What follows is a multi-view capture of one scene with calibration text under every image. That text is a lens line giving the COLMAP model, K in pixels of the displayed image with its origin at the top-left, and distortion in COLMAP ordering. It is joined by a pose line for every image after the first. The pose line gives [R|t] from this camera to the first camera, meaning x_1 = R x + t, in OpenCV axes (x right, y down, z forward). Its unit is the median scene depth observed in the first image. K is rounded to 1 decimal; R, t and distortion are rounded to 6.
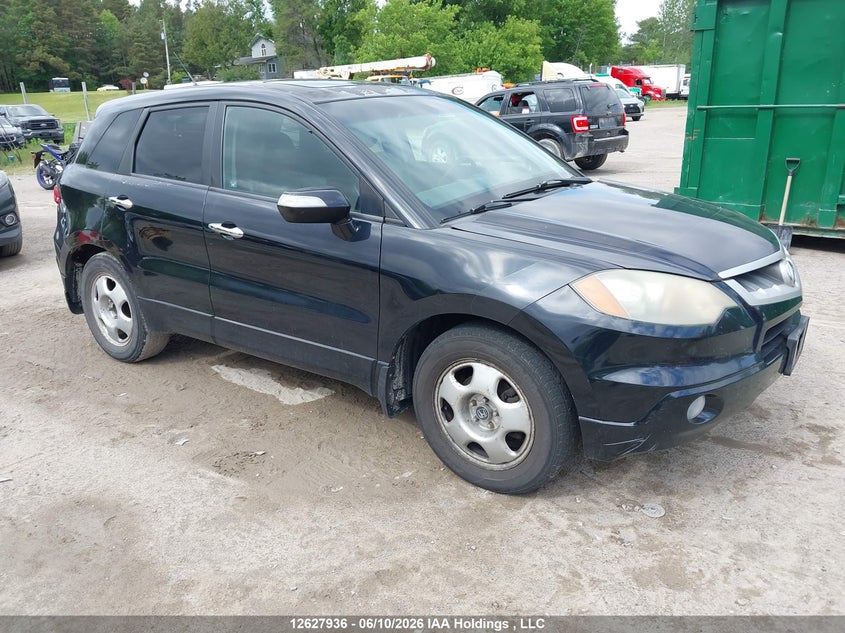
lens RADIAL K [[683.0, 0, 419.4], [0, 683.0, 311.7], [0, 0, 1]] dist [0.004177, -0.023035]
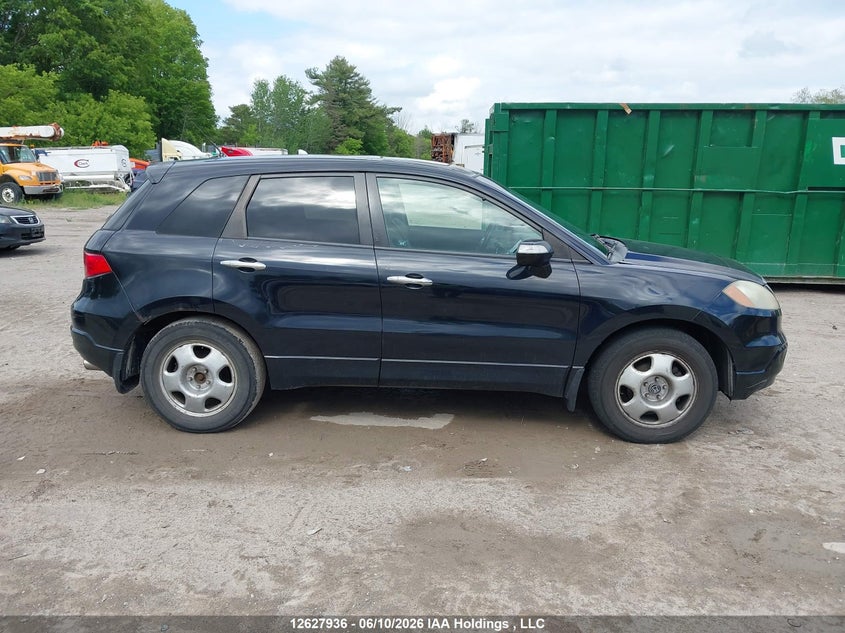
lens RADIAL K [[683.0, 0, 419.4], [0, 683.0, 311.7], [0, 0, 1]] dist [0.004177, -0.023035]
pose [[0.830581, -0.073823, 0.551983, -0.105861], [0.133124, 0.988759, -0.068077, 0.001651], [-0.540752, 0.130025, 0.831072, 0.003641]]
